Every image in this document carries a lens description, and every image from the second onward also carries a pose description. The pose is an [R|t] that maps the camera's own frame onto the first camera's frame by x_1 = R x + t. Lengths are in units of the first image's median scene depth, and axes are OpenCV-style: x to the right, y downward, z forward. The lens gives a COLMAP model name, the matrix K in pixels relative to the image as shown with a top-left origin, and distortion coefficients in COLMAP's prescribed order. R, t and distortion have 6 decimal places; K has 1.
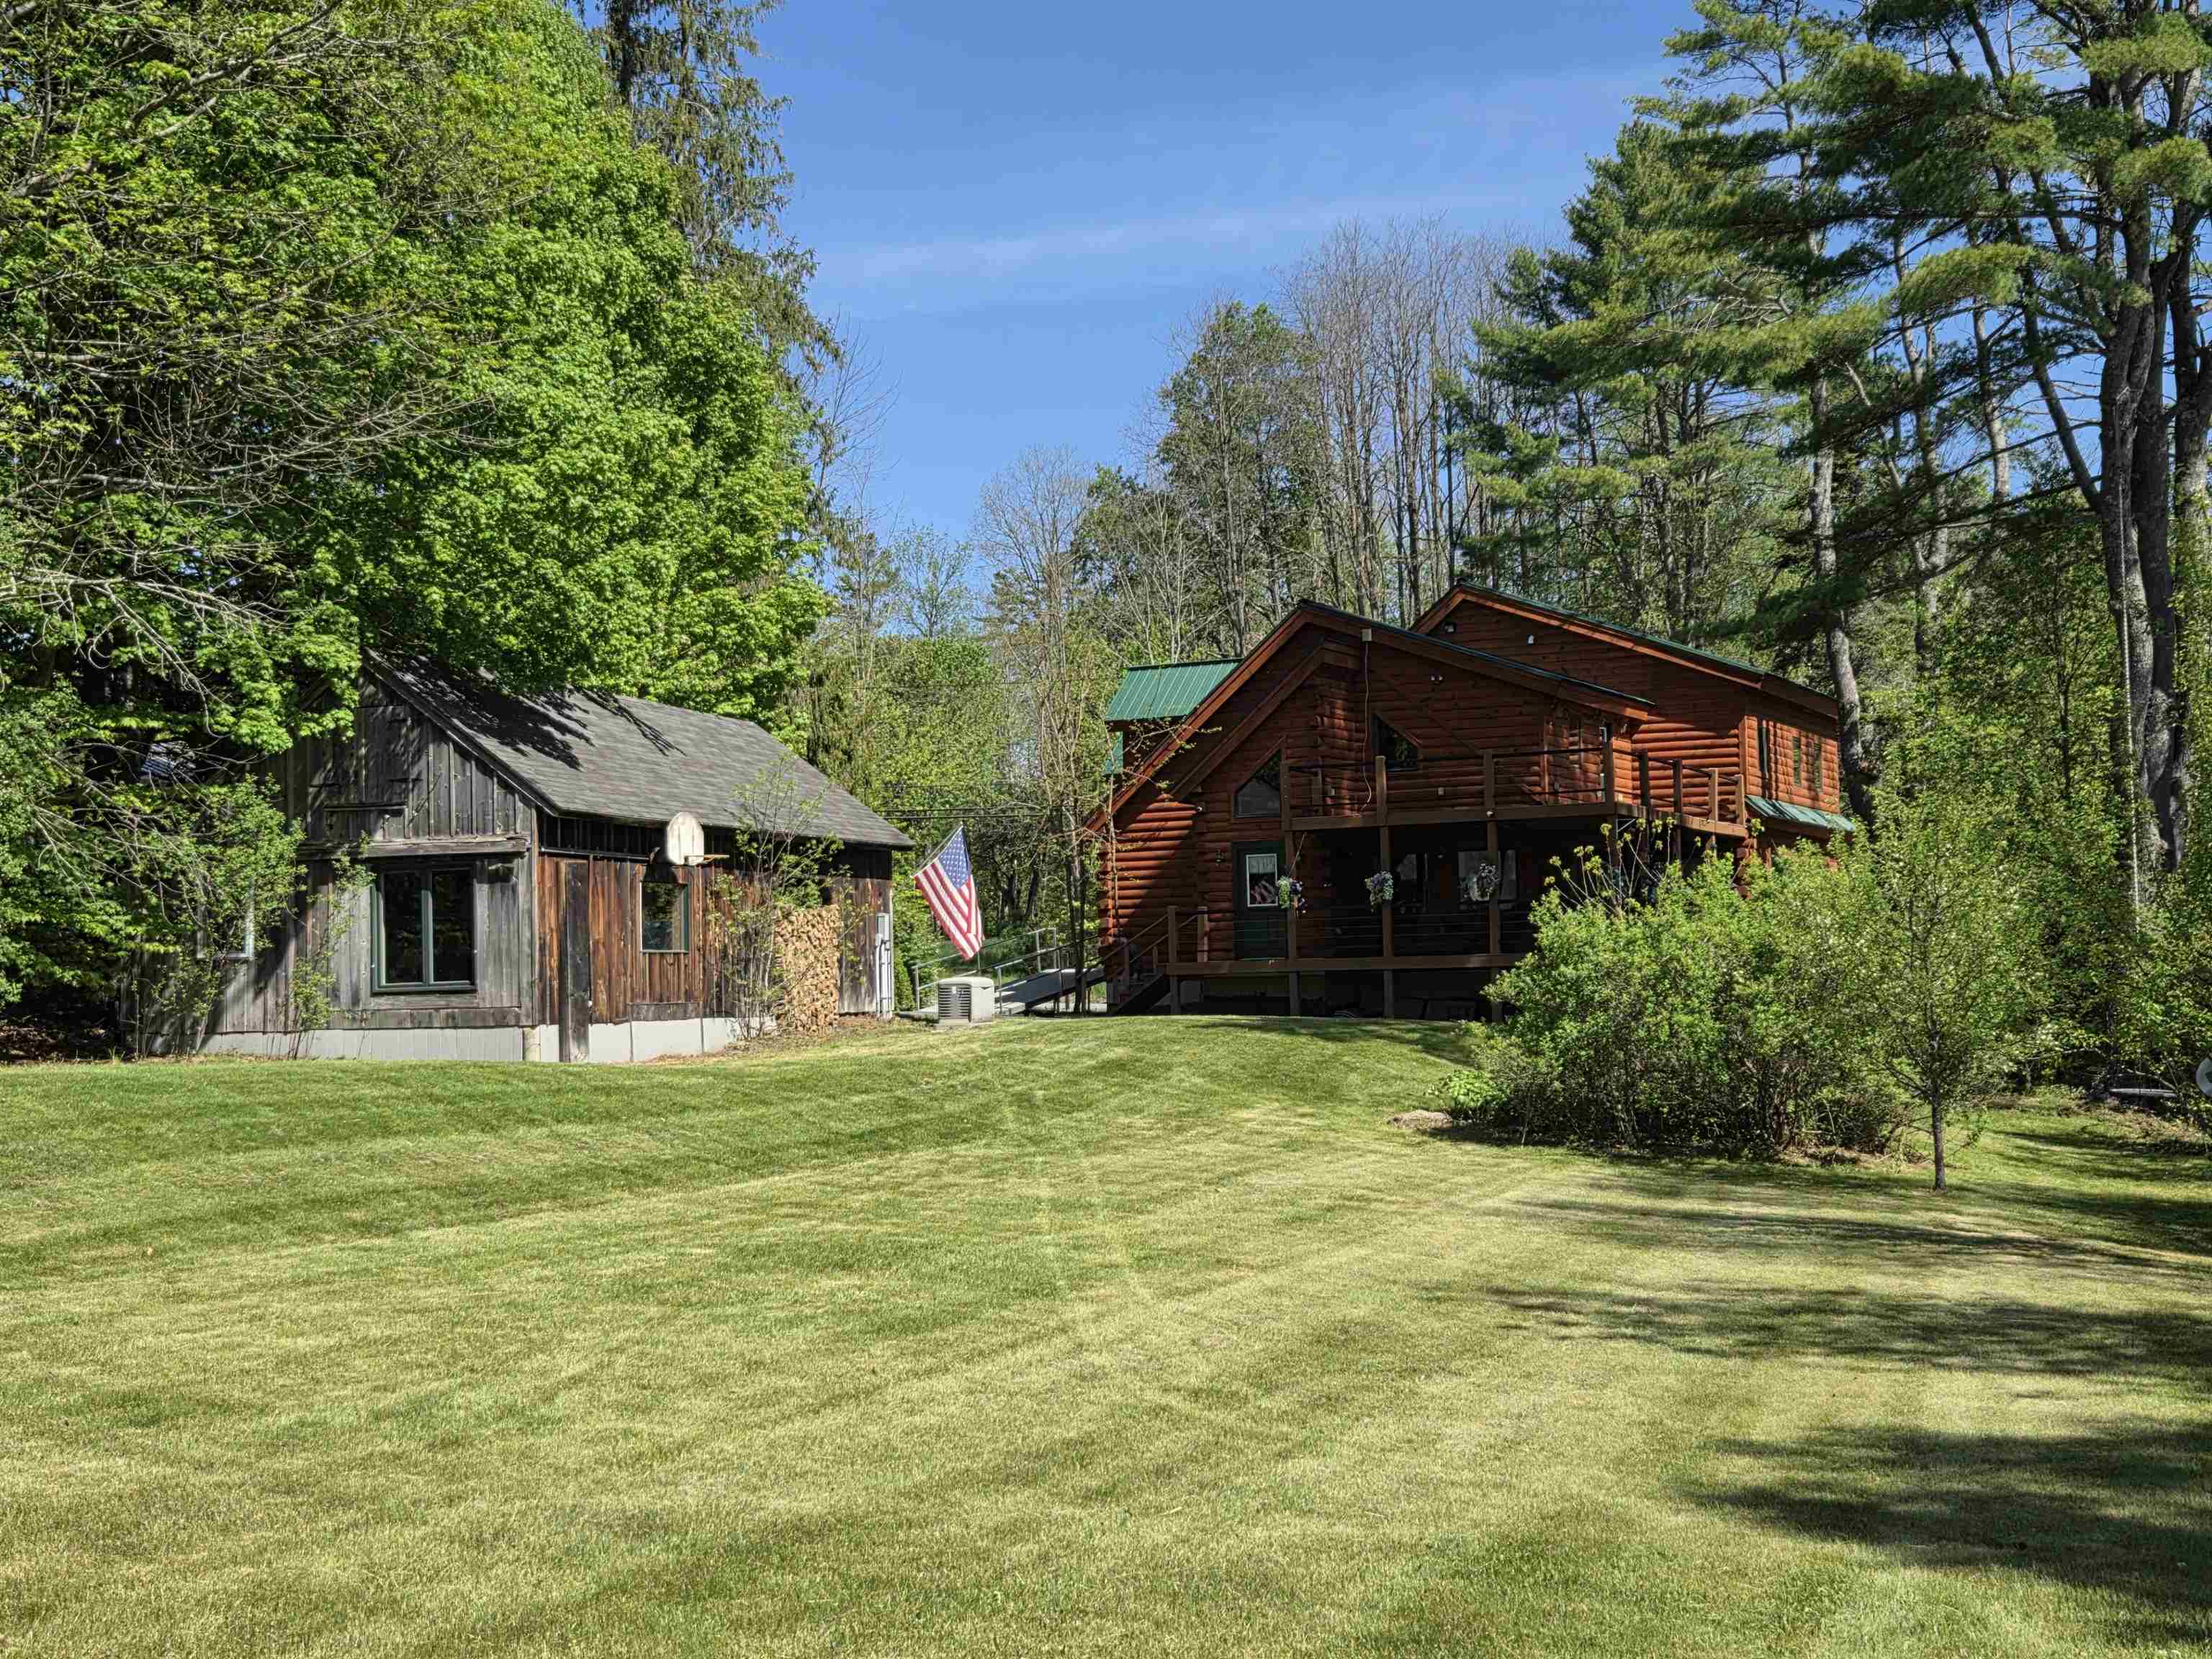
lens RADIAL K [[2887.5, 0, 1104.3], [0, 2887.5, 826.5], [0, 0, 1]] dist [-0.048161, 0.000000]
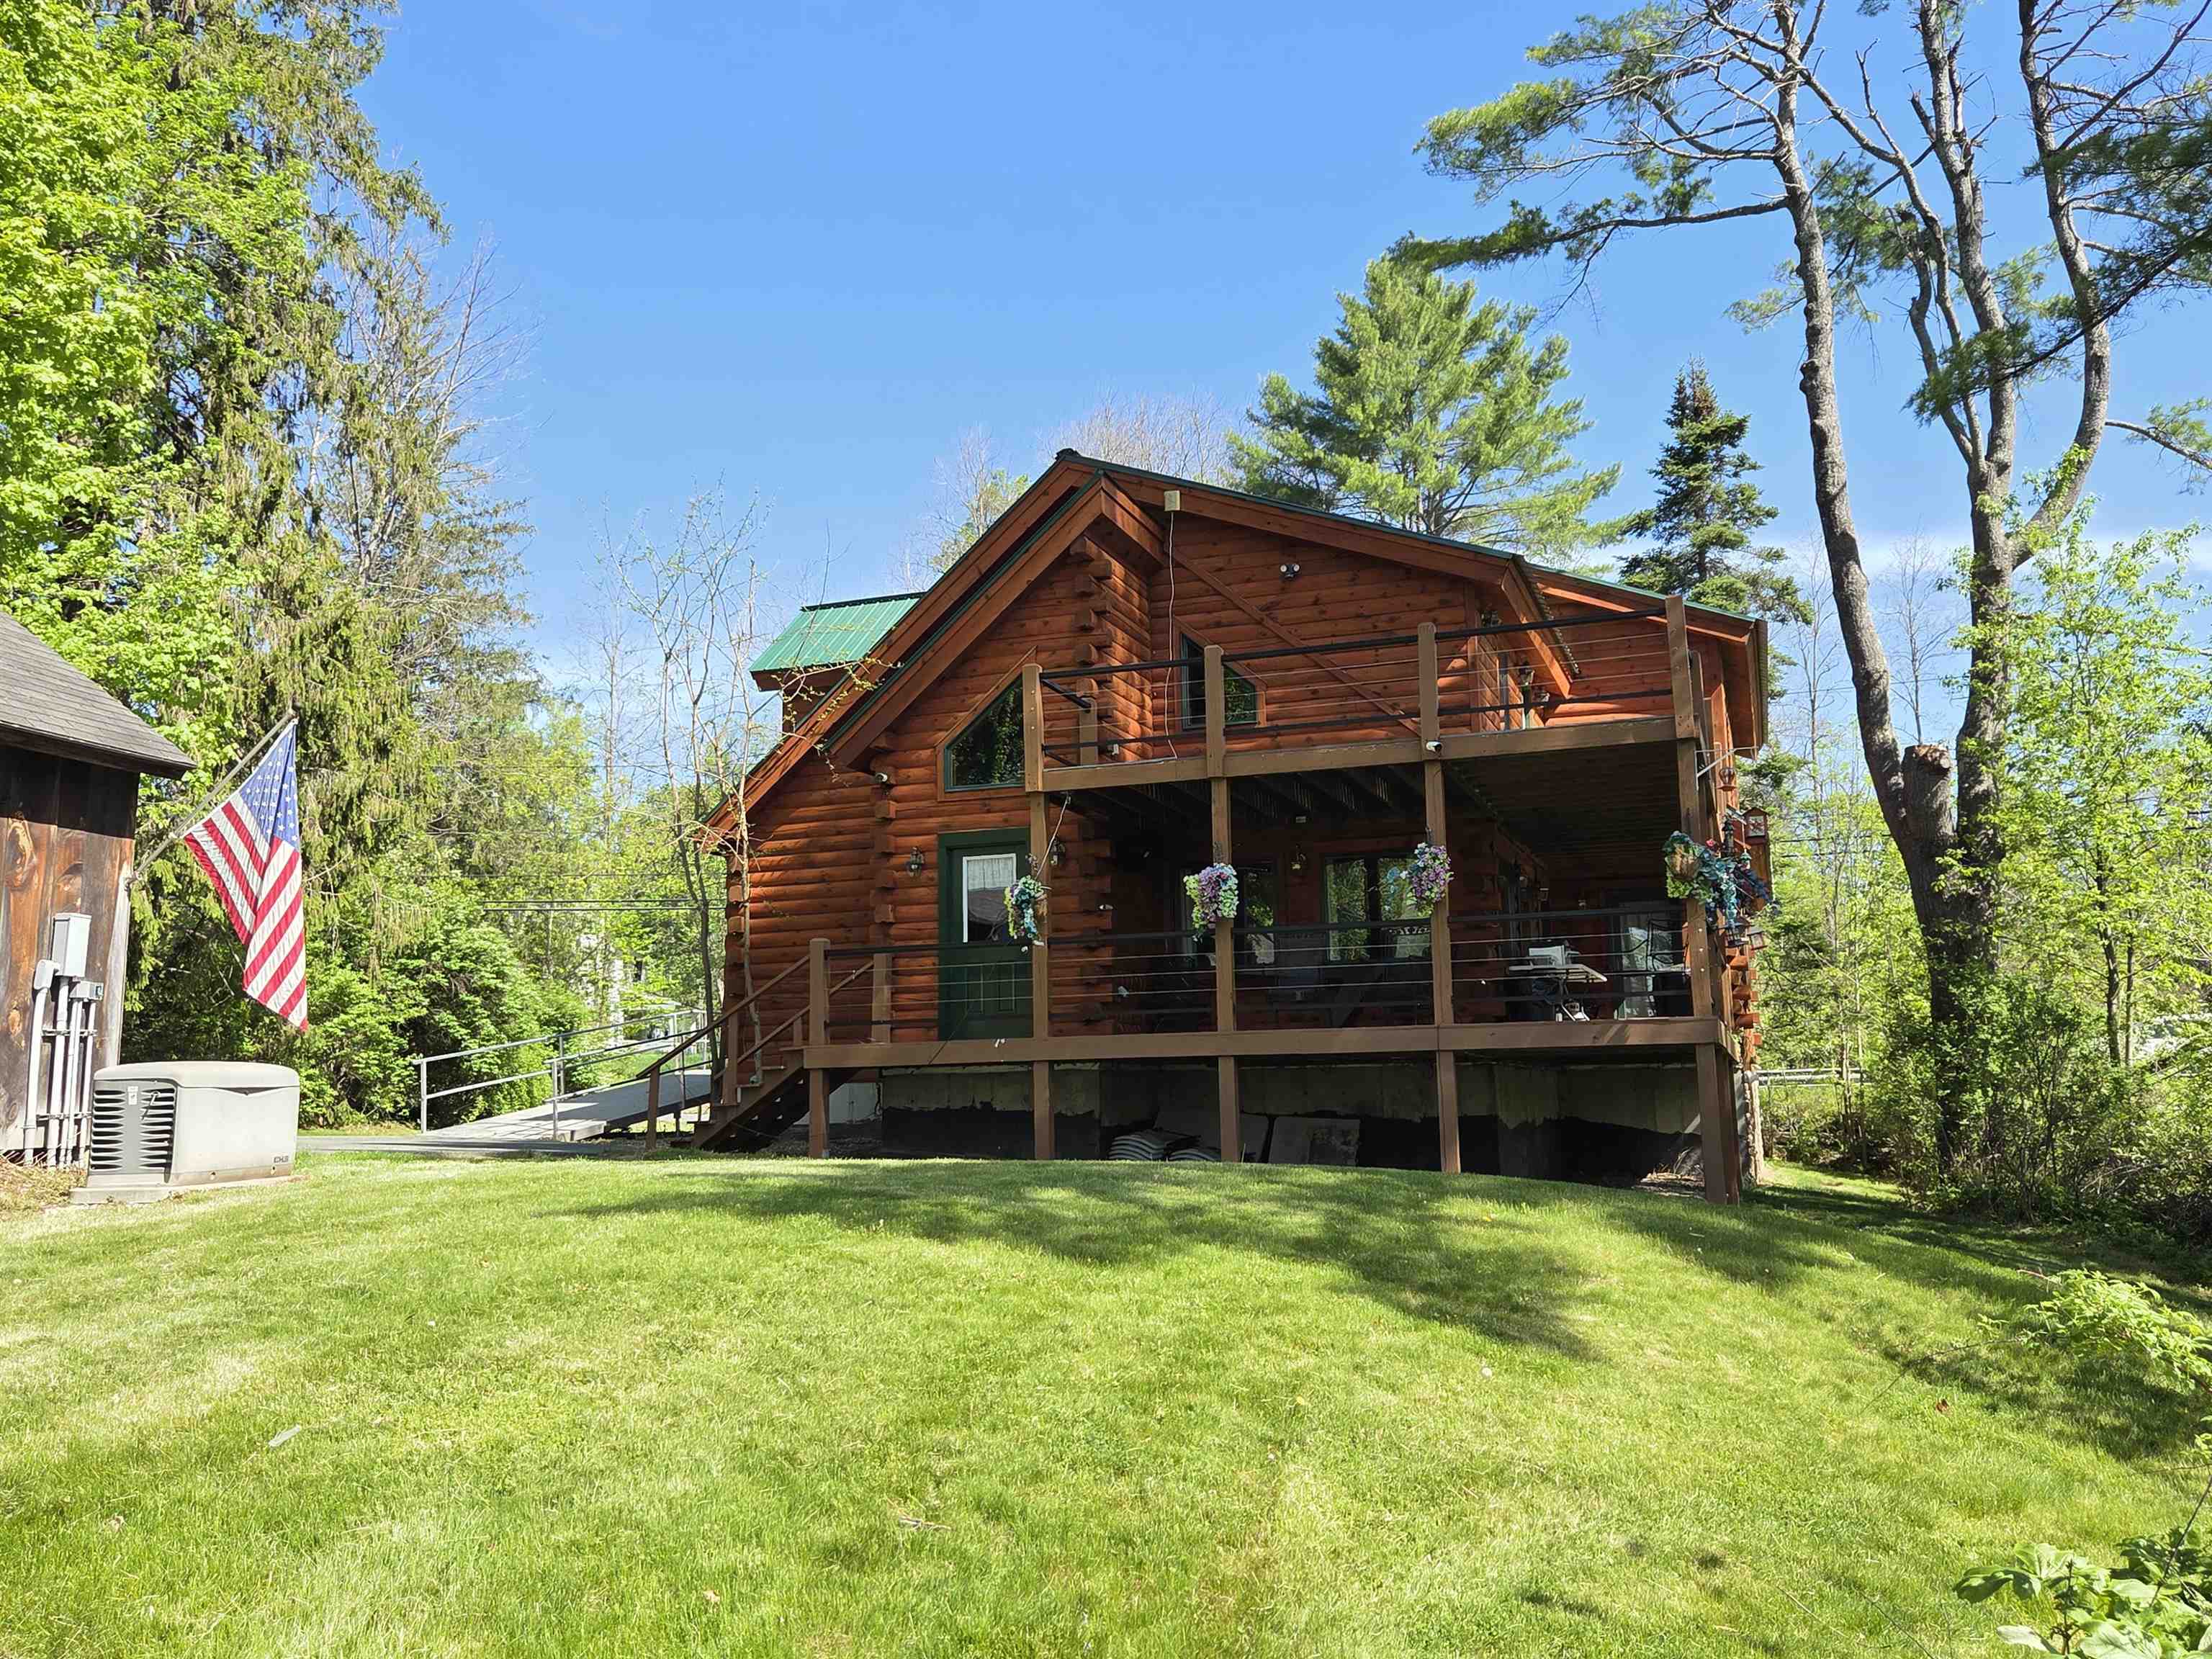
lens RADIAL K [[1781.7, 0, 1111.5], [0, 1781.7, 815.3], [0, 0, 1]] dist [0.010957, 0.001028]
pose [[0.994855, 0.017191, 0.099835, 0.043064], [-0.006793, 0.994598, -0.103578, 0.037646], [-0.101076, 0.102367, 0.989598, 0.644834]]
